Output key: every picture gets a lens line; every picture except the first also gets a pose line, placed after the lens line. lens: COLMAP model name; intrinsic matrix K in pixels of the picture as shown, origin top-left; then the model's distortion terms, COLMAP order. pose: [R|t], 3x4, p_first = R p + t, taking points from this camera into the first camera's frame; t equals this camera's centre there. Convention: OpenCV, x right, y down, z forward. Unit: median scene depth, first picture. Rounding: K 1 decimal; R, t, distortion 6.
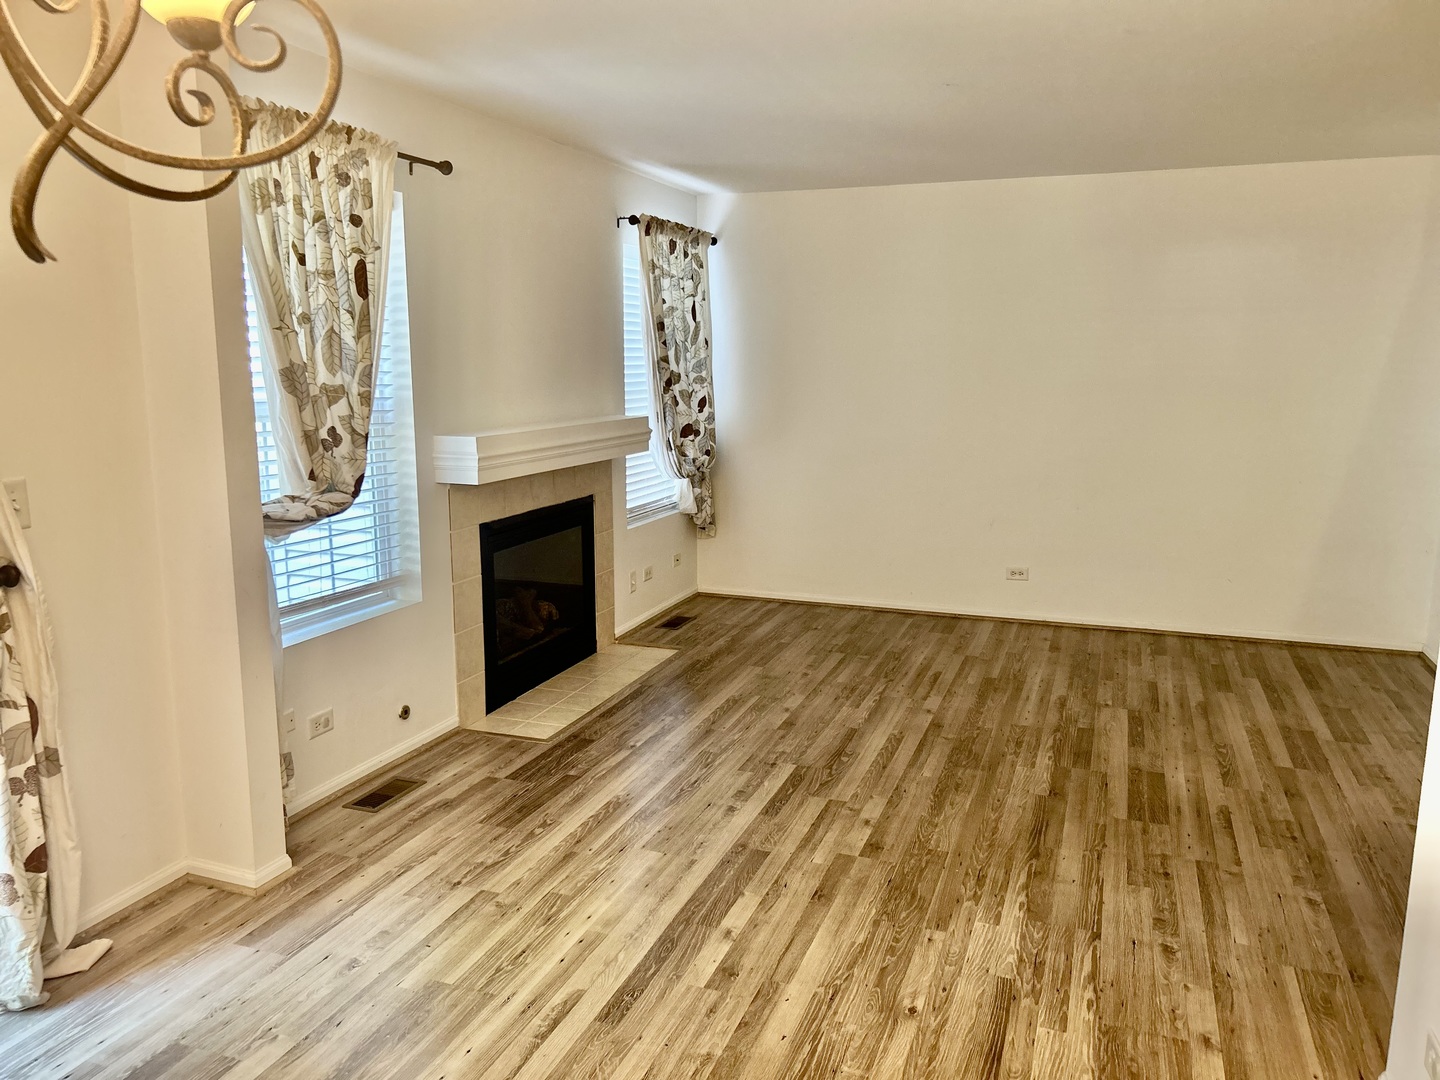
lens RADIAL K [[1092.4, 0, 730.4], [0, 1092.4, 534.5], [0, 0, 1]] dist [0.006499, -0.005866]
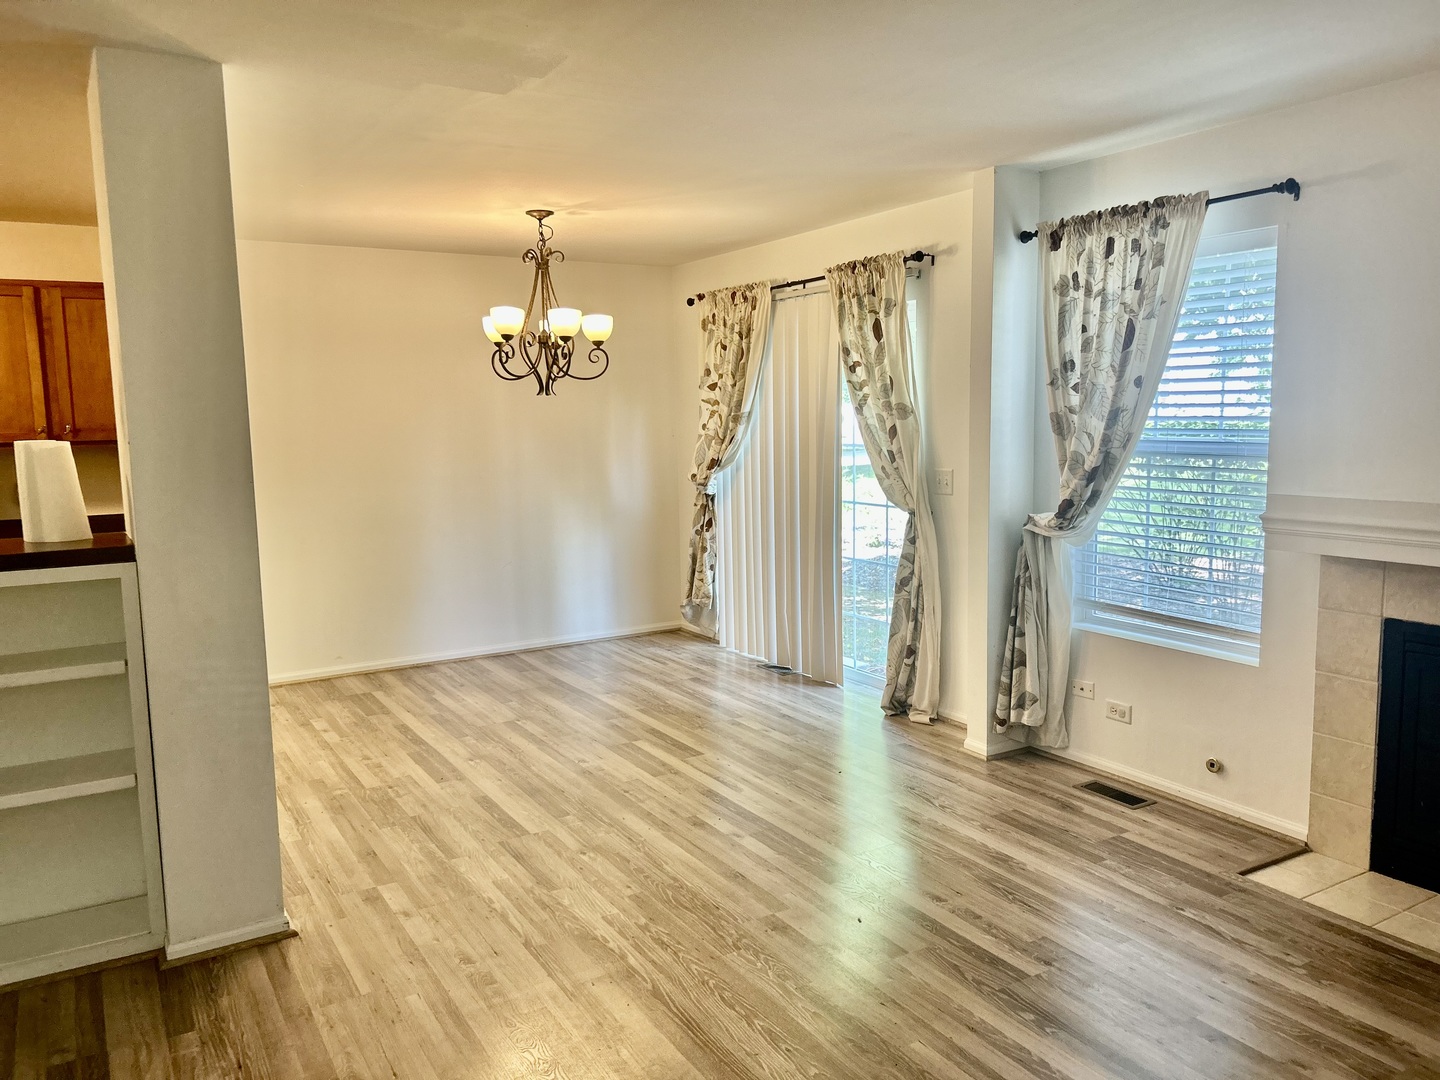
lens RADIAL K [[1092.4, 0, 728.5], [0, 1092.4, 545.0], [0, 0, 1]] dist [0.006499, -0.005866]
pose [[-0.630120, 0.109859, -0.768687, 0.963420], [-0.109260, 0.967548, 0.227845, -0.278256], [0.768772, 0.227556, -0.597668, 1.647456]]
